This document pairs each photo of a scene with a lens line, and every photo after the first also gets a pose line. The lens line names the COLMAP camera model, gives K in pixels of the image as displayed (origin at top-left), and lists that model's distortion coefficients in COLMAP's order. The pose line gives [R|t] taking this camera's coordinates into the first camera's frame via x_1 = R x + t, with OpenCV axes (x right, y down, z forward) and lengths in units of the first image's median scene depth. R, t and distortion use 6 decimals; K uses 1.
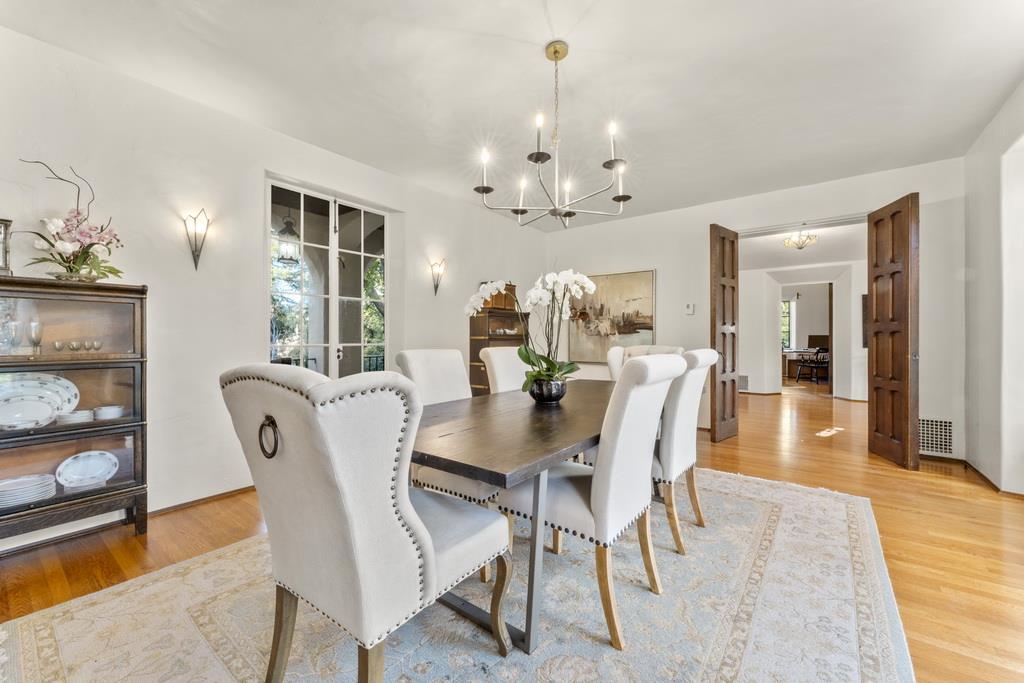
lens RADIAL K [[407.0, 0, 511.6], [0, 407.0, 336.7], [0, 0, 1]] dist [-0.000088, -0.000137]
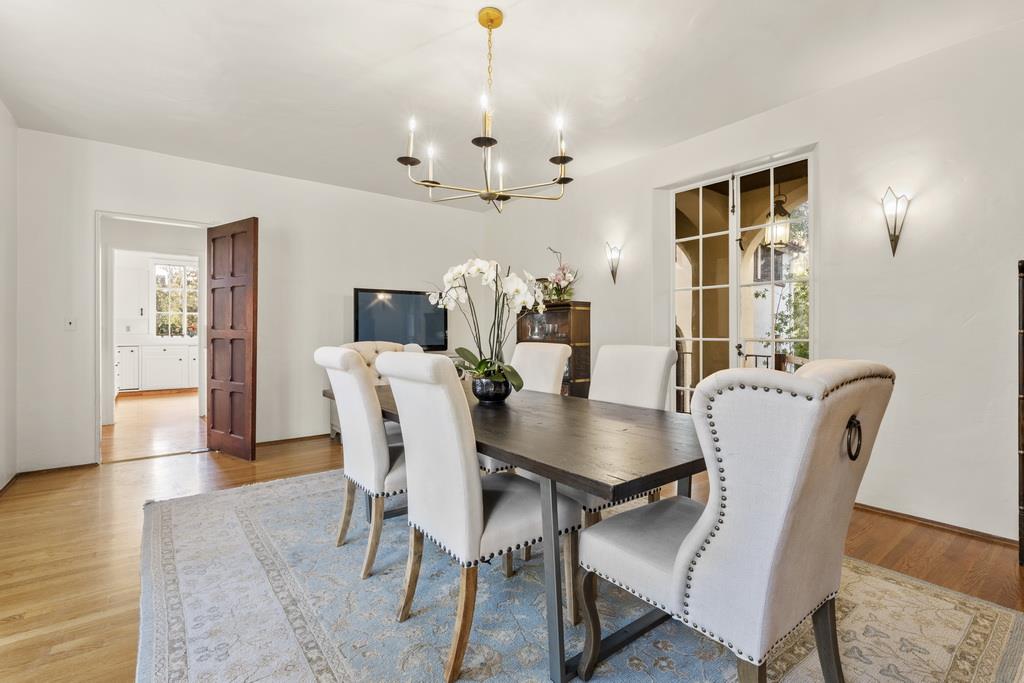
lens RADIAL K [[474.3, 0, 509.4], [0, 474.3, 329.4], [0, 0, 1]] dist [0.001903, 0.000137]
pose [[-0.266303, -0.002832, -0.963885, 0.746844], [0.005279, 0.999976, -0.004396, -0.001852], [0.963875, -0.006260, -0.266282, 0.877432]]
